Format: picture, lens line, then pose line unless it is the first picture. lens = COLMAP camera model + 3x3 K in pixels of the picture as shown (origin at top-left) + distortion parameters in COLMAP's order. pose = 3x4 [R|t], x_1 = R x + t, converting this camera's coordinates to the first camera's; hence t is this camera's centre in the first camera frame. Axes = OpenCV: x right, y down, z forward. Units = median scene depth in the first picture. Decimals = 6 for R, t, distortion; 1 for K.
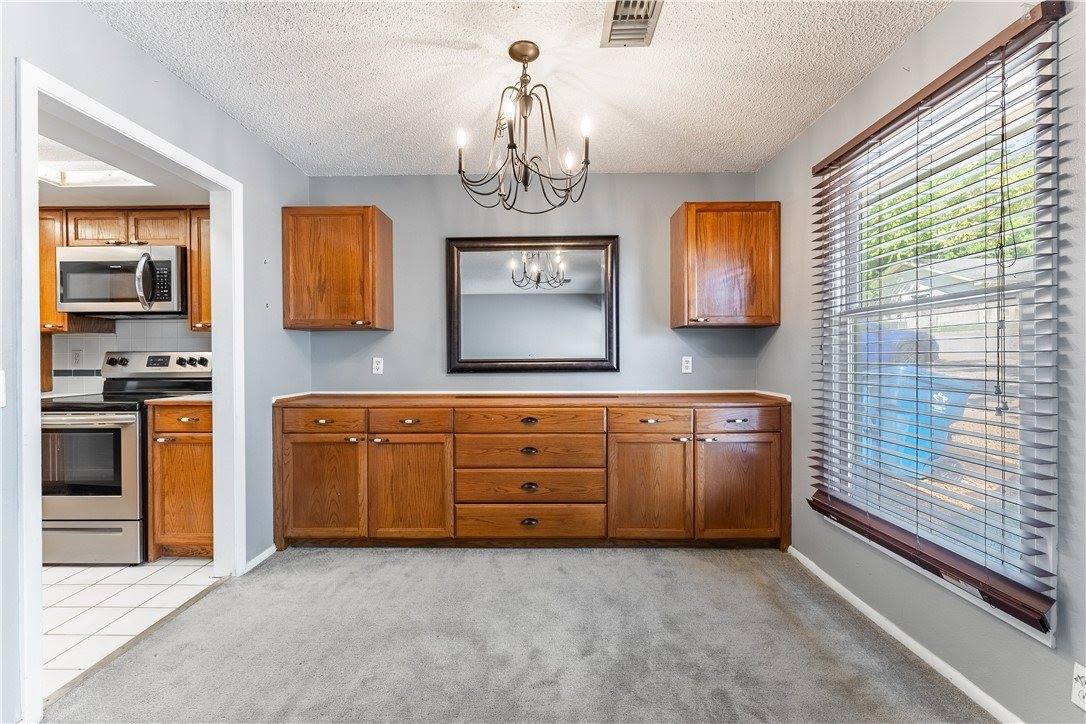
lens RADIAL K [[450.5, 0, 540.7], [0, 450.5, 358.4], [0, 0, 1]] dist [0.000456, -0.000156]
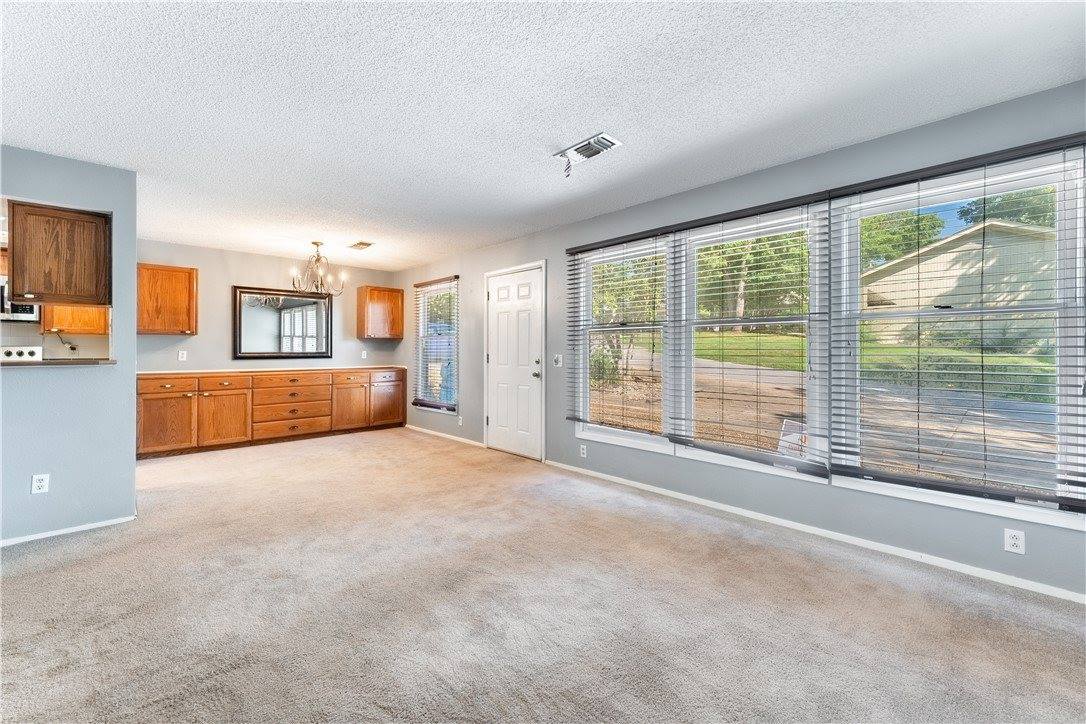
lens RADIAL K [[437.8, 0, 544.3], [0, 437.8, 350.2], [0, 0, 1]] dist [0.001143, 0.000069]
pose [[0.704662, 0.005730, 0.709520, -0.665301], [-0.003211, 0.999983, -0.004887, -0.001042], [-0.709536, 0.001166, 0.704668, -1.318808]]
